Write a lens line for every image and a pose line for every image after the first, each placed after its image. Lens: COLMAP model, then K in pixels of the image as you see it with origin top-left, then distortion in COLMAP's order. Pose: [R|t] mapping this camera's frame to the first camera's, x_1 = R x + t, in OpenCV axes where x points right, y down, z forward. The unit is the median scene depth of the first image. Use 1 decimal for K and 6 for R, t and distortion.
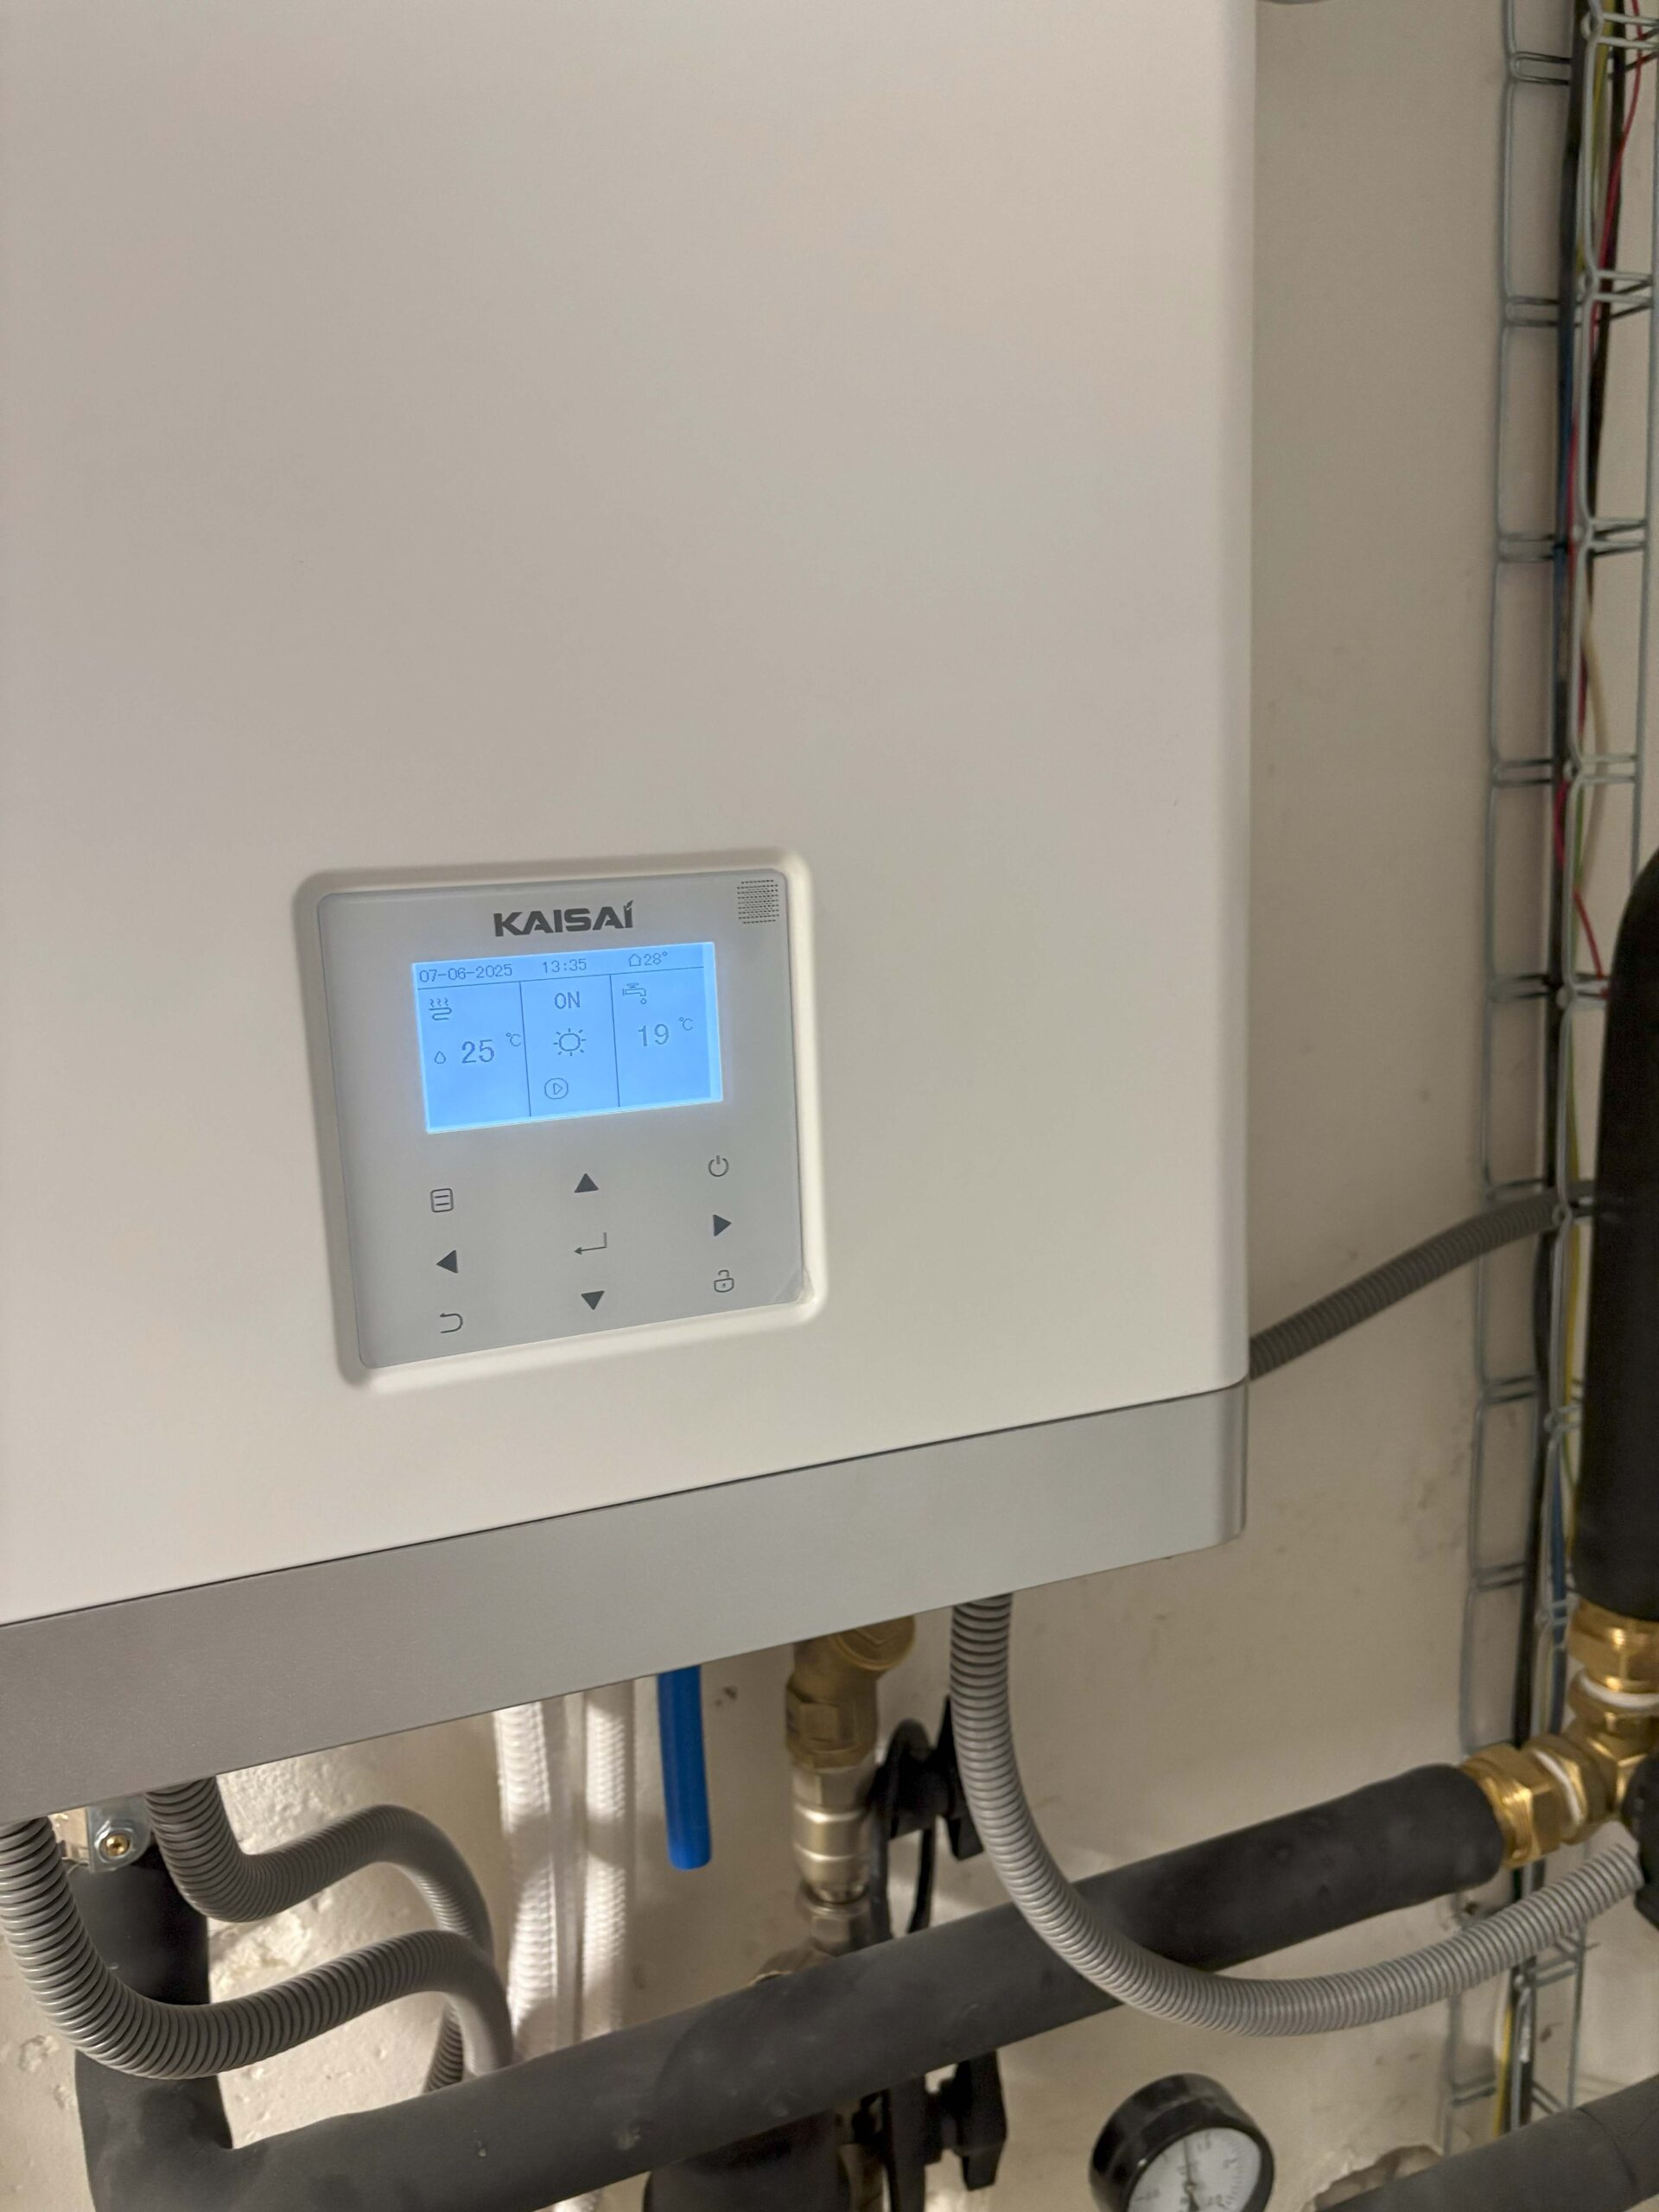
lens RADIAL K [[1736.1, 0, 848.0], [0, 1736.1, 1118.8], [0, 0, 1]] dist [0.033261, -0.004151]
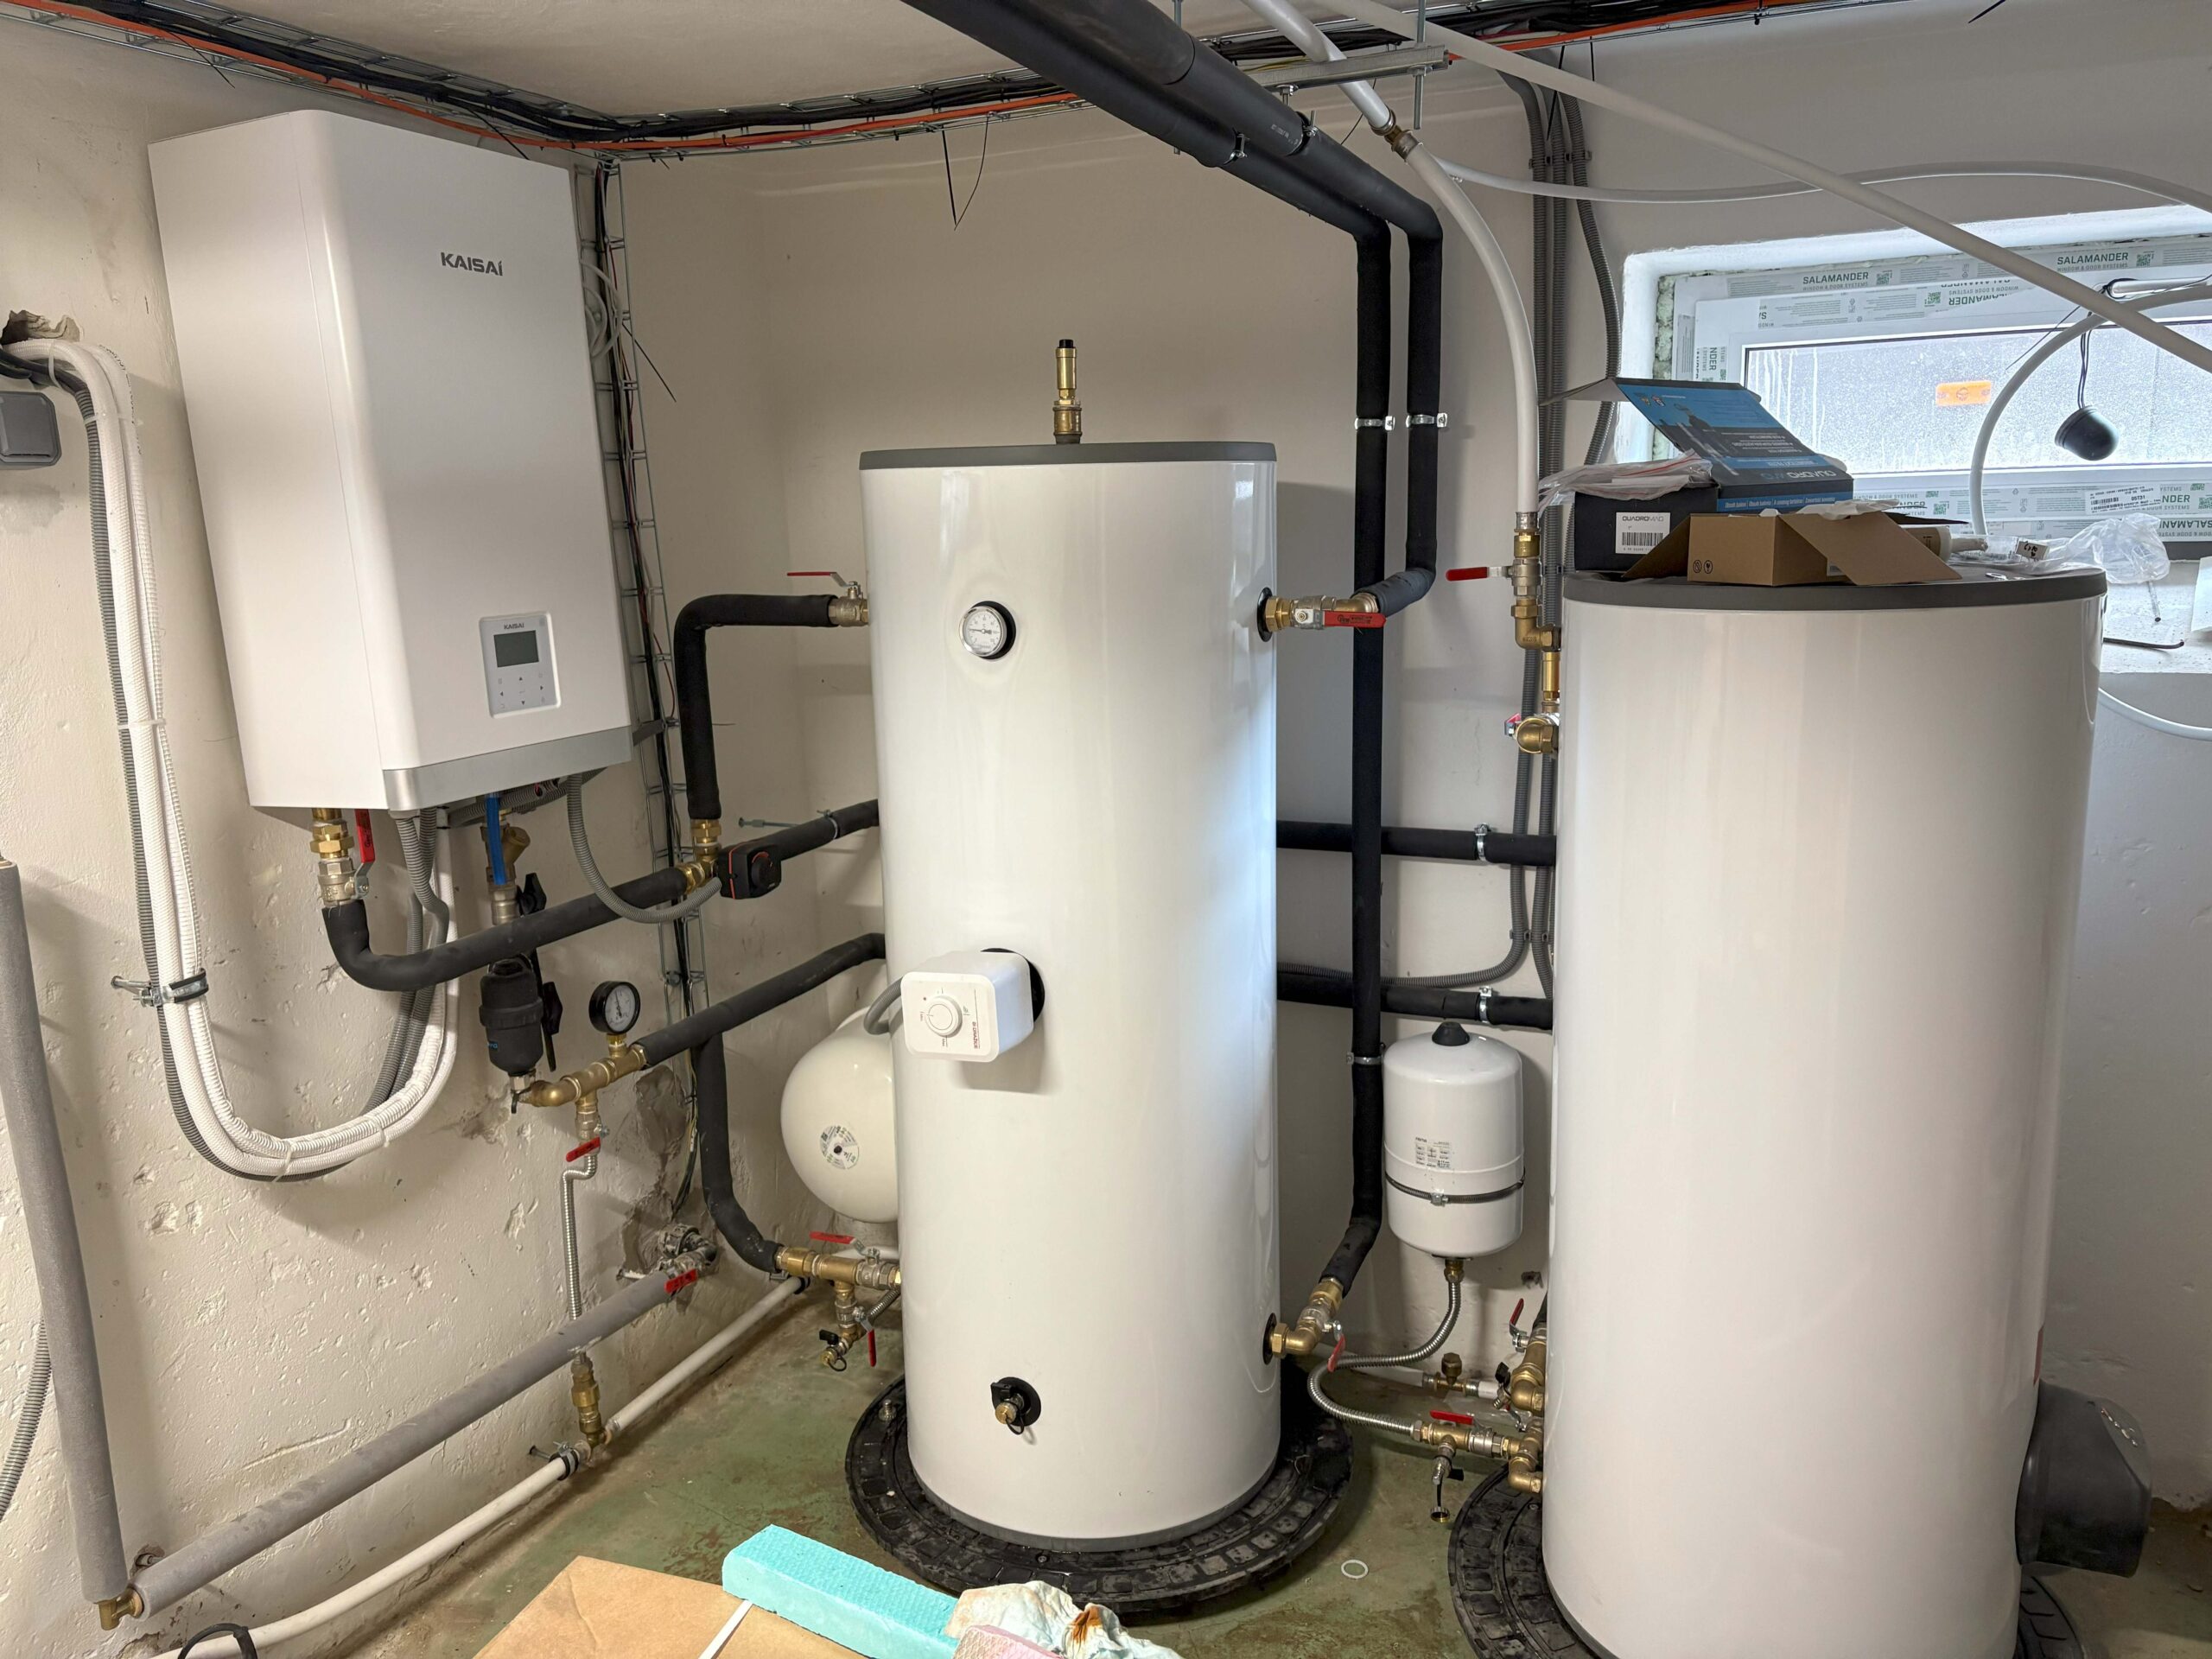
lens RADIAL K [[1671.4, 0, 1109.8], [0, 1671.4, 837.2], [0, 0, 1]] dist [0.041680, -0.028050]
pose [[0.724265, -0.127022, 0.677721, -1.348605], [0.160958, 0.986876, 0.012952, 0.416944], [-0.670472, 0.099704, 0.735205, -2.180652]]
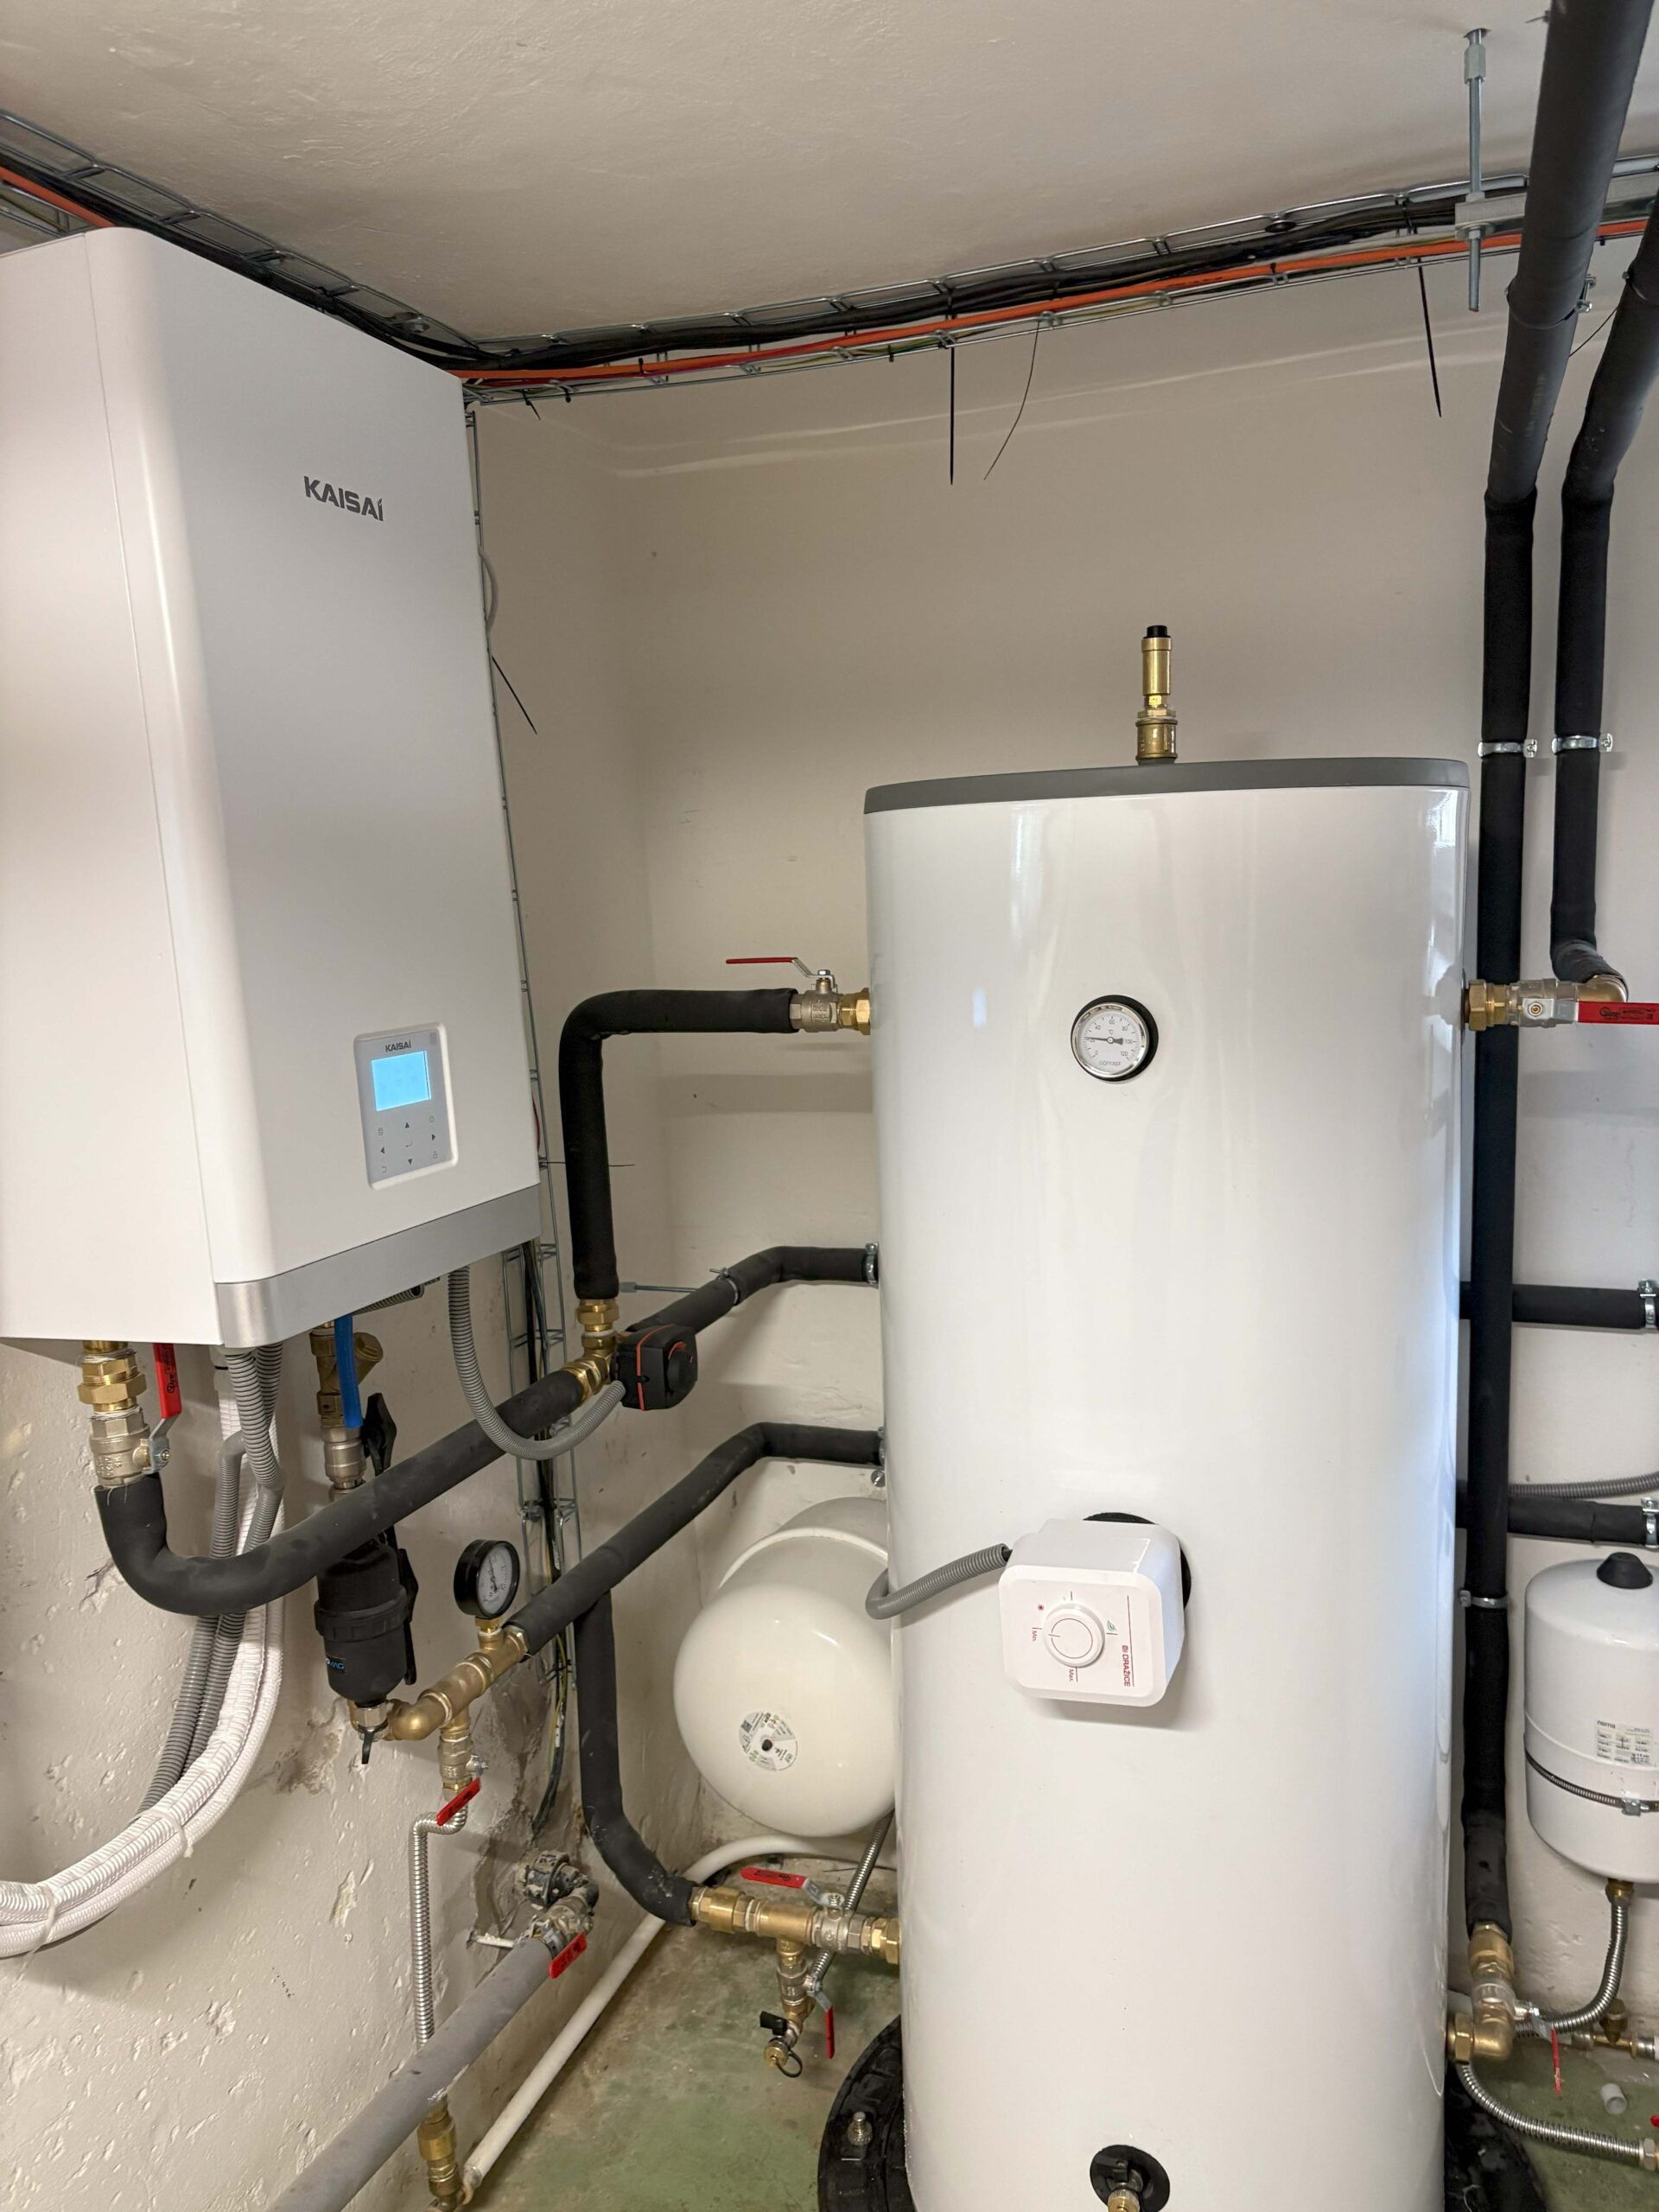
lens RADIAL K [[1671.4, 0, 846.9], [0, 1671.4, 1120.0], [0, 0, 1]] dist [0.041680, -0.028050]
pose [[0.683273, -0.102310, 0.722960, -1.119233], [0.181617, 0.982830, -0.032561, 0.168456], [-0.707216, 0.153549, 0.690122, -1.066545]]
